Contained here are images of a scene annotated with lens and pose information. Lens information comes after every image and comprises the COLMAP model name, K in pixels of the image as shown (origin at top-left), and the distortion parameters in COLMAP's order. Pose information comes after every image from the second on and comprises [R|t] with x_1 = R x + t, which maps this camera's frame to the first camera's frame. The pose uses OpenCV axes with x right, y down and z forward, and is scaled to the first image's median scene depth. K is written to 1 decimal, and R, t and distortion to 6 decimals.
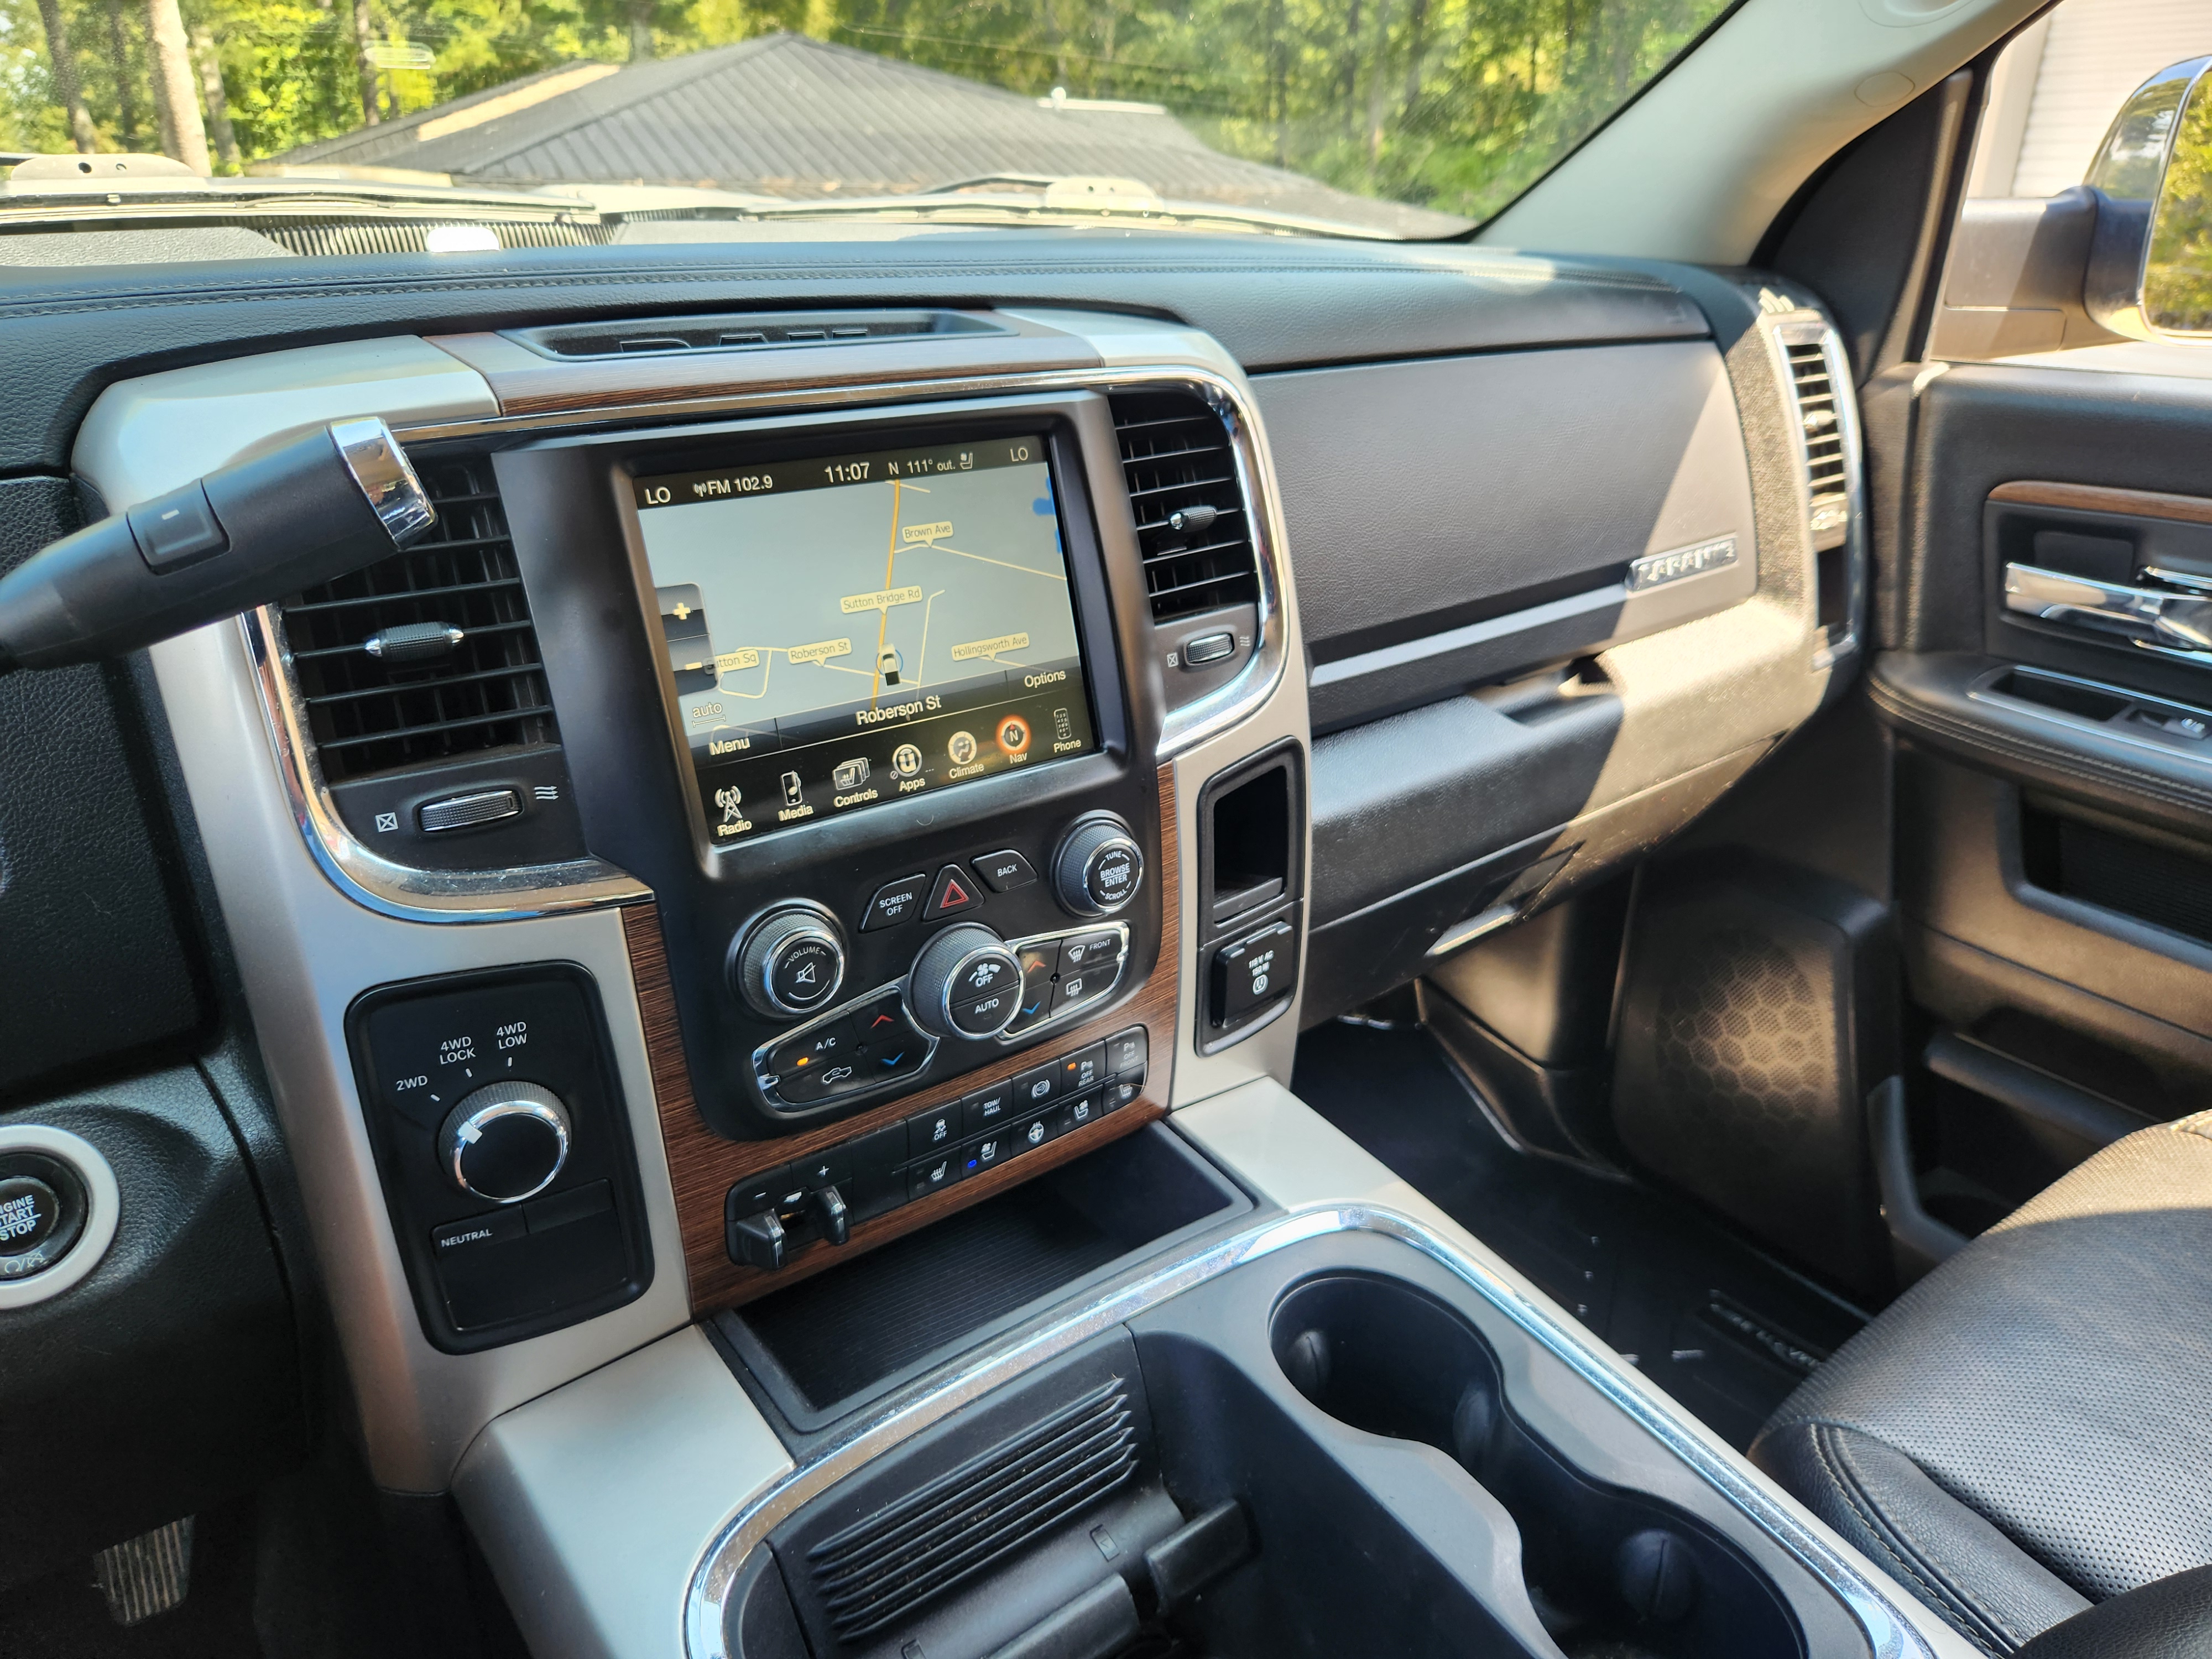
lens RADIAL K [[1503.7, 0, 1113.7], [0, 1503.7, 815.4], [0, 0, 1]] dist [0.034603, -0.039461]
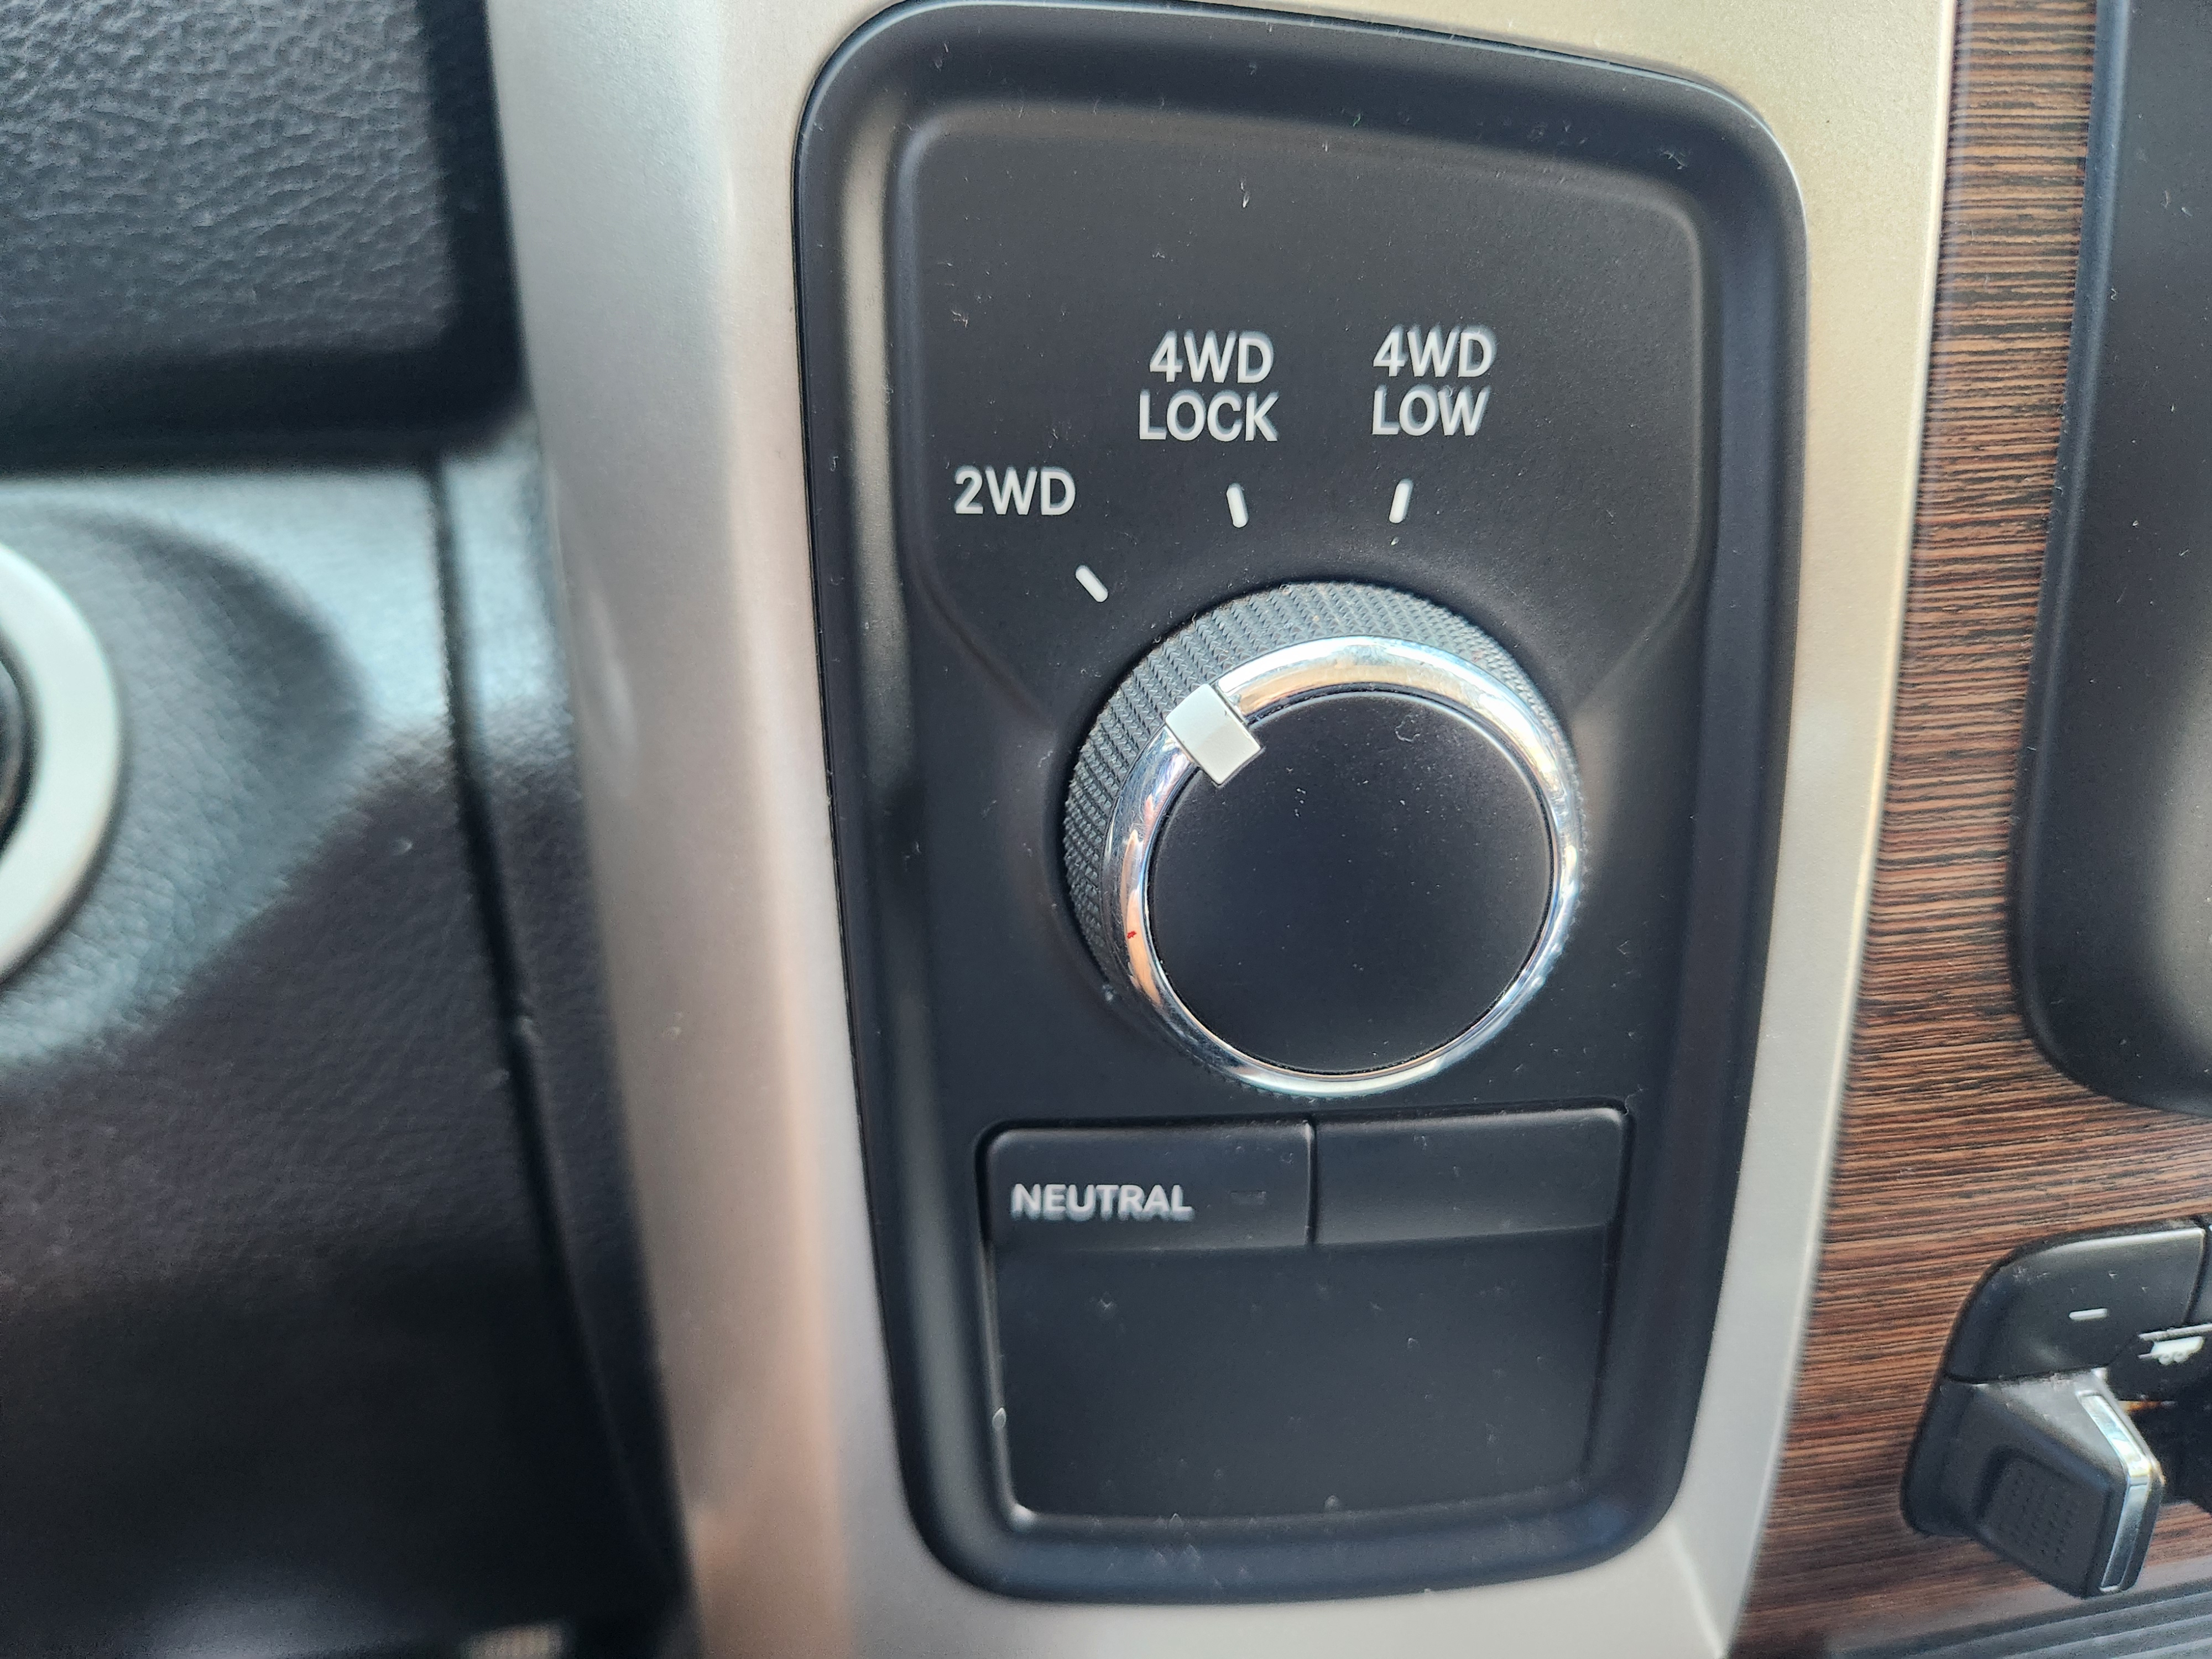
lens RADIAL K [[1503.7, 0, 1113.7], [0, 1503.7, 815.4], [0, 0, 1]] dist [0.034603, -0.039461]
pose [[0.915592, 0.150325, -0.372952, -0.345945], [-0.160945, 0.986960, 0.002695, 0.216697], [0.368494, 0.057557, 0.927847, 0.771000]]
